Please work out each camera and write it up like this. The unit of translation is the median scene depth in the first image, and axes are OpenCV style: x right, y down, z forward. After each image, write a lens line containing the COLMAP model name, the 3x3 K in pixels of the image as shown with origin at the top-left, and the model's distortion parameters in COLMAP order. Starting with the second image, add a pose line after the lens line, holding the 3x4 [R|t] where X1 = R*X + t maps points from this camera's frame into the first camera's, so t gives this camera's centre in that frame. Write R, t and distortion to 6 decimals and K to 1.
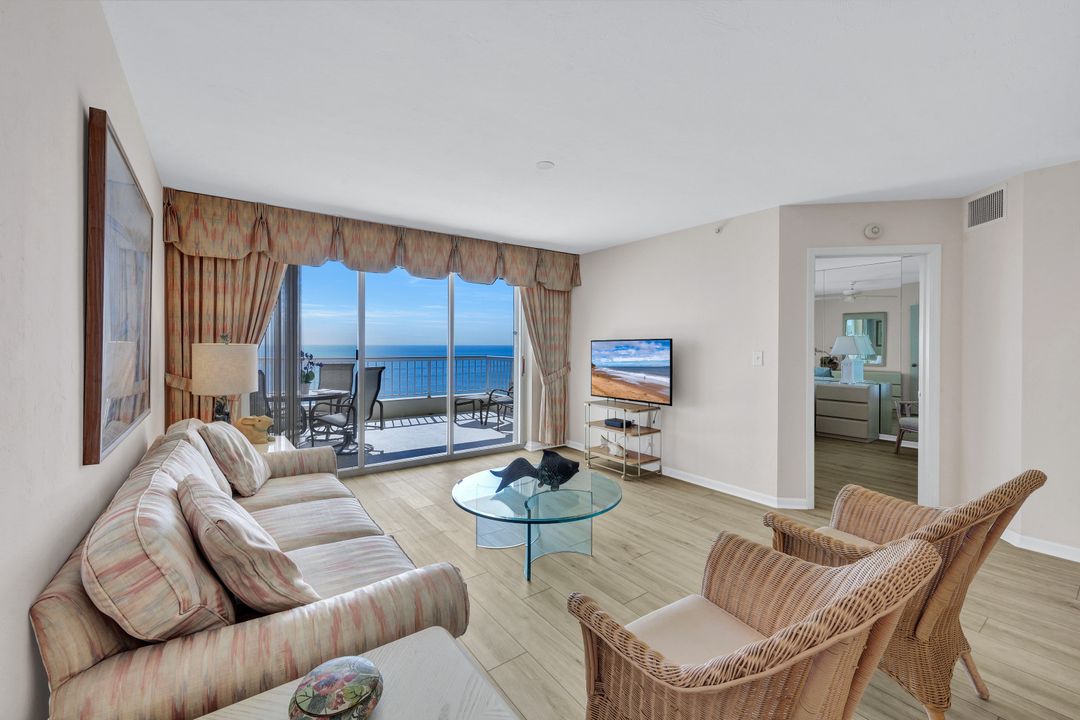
lens RADIAL K [[437.2, 0, 532.3], [0, 437.2, 341.0], [0, 0, 1]] dist [-0.001391, 0.000895]
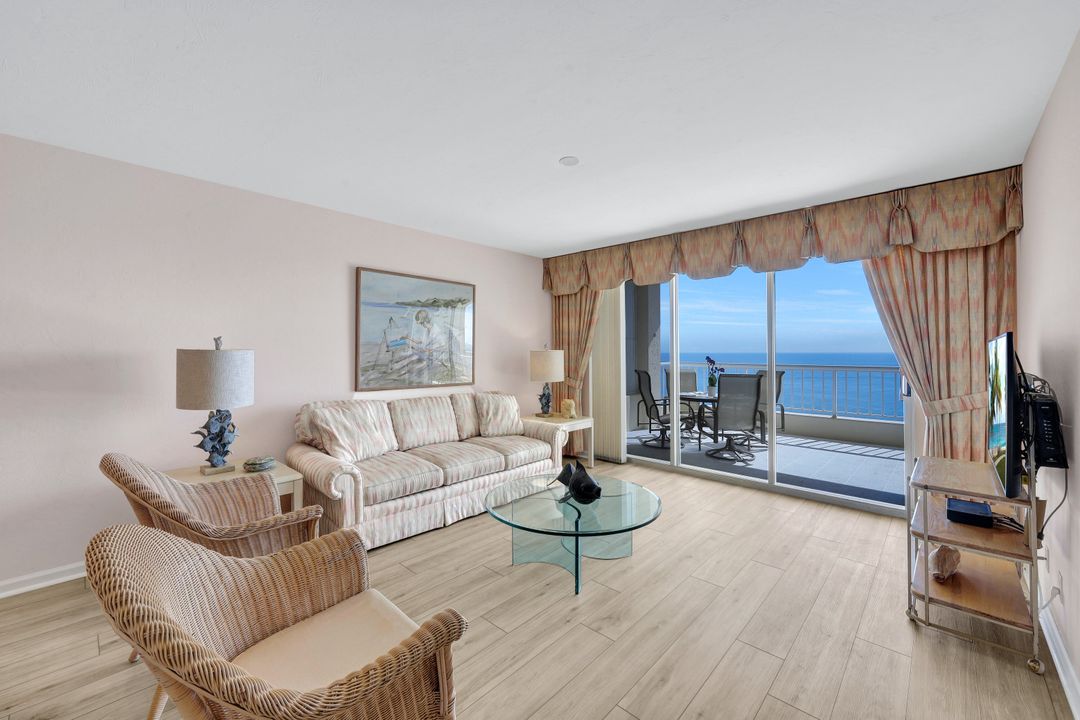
lens RADIAL K [[437.2, 0, 545.9], [0, 437.2, 352.7], [0, 0, 1]] dist [-0.001391, 0.000895]
pose [[0.204289, 0.002195, -0.978908, 0.605753], [0.011155, 0.999927, 0.004570, 0.005413], [0.978847, -0.011854, 0.204249, 0.482806]]
